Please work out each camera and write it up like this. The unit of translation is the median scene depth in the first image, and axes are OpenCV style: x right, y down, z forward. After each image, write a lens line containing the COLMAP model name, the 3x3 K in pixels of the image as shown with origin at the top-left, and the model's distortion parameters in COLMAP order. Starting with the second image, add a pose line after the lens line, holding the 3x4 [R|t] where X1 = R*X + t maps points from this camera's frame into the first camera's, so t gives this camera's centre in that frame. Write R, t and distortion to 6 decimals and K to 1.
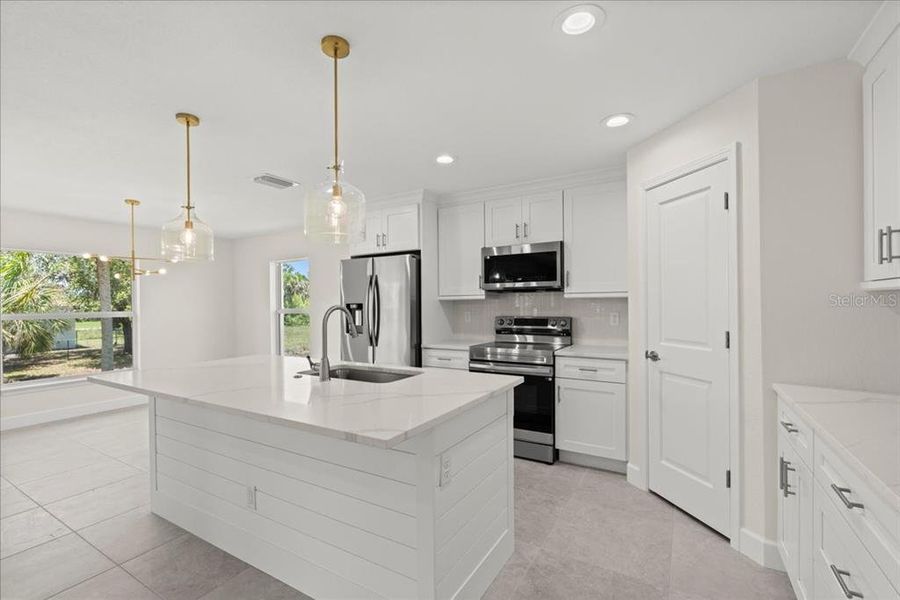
lens RADIAL K [[399.6, 0, 445.5], [0, 399.6, 302.0], [0, 0, 1]] dist [-0.001738, -0.000404]
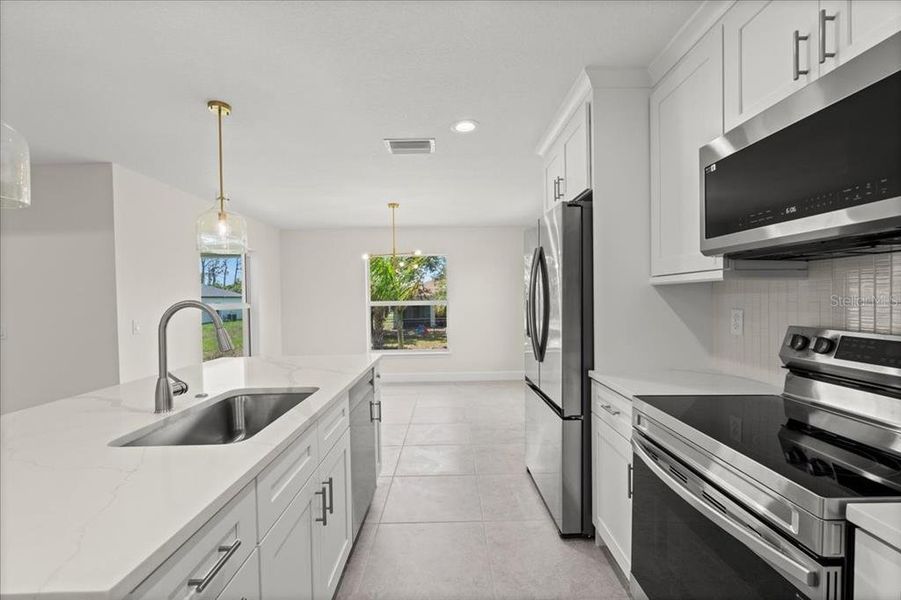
lens RADIAL K [[400.1, 0, 446.0], [0, 400.1, 302.0], [0, 0, 1]] dist [-0.001738, -0.000404]
pose [[0.514762, 0.011172, -0.857260, 0.290680], [0.013699, 0.999680, 0.021253, 0.002163], [0.857224, -0.022684, 0.514445, 0.581166]]
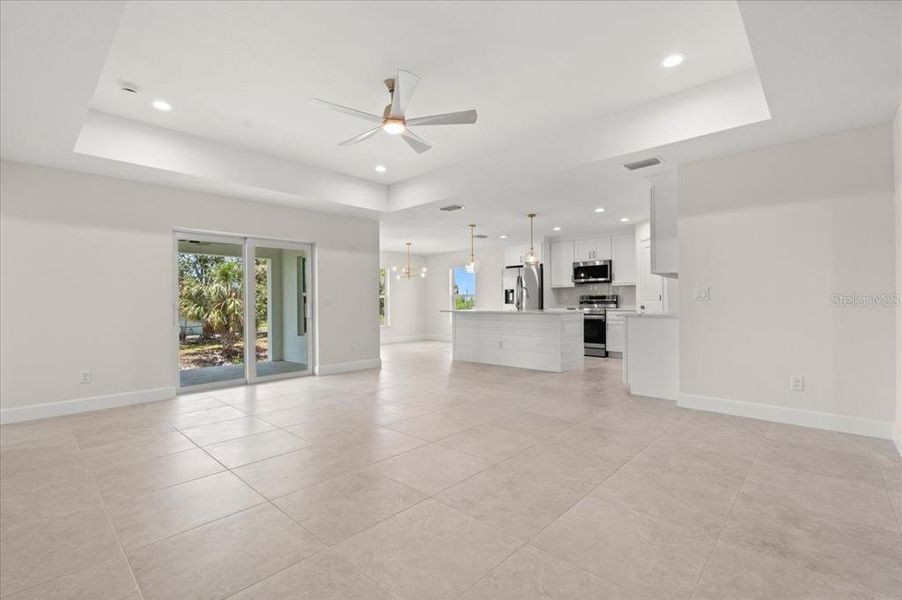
lens RADIAL K [[407.4, 0, 449.6], [0, 407.4, 291.1], [0, 0, 1]] dist [0.000049, -0.000263]
pose [[0.979325, 0.000247, -0.202291, -0.112399], [-0.003772, 0.999848, -0.017038, 0.055862], [0.202256, 0.017448, 0.979177, -1.250603]]
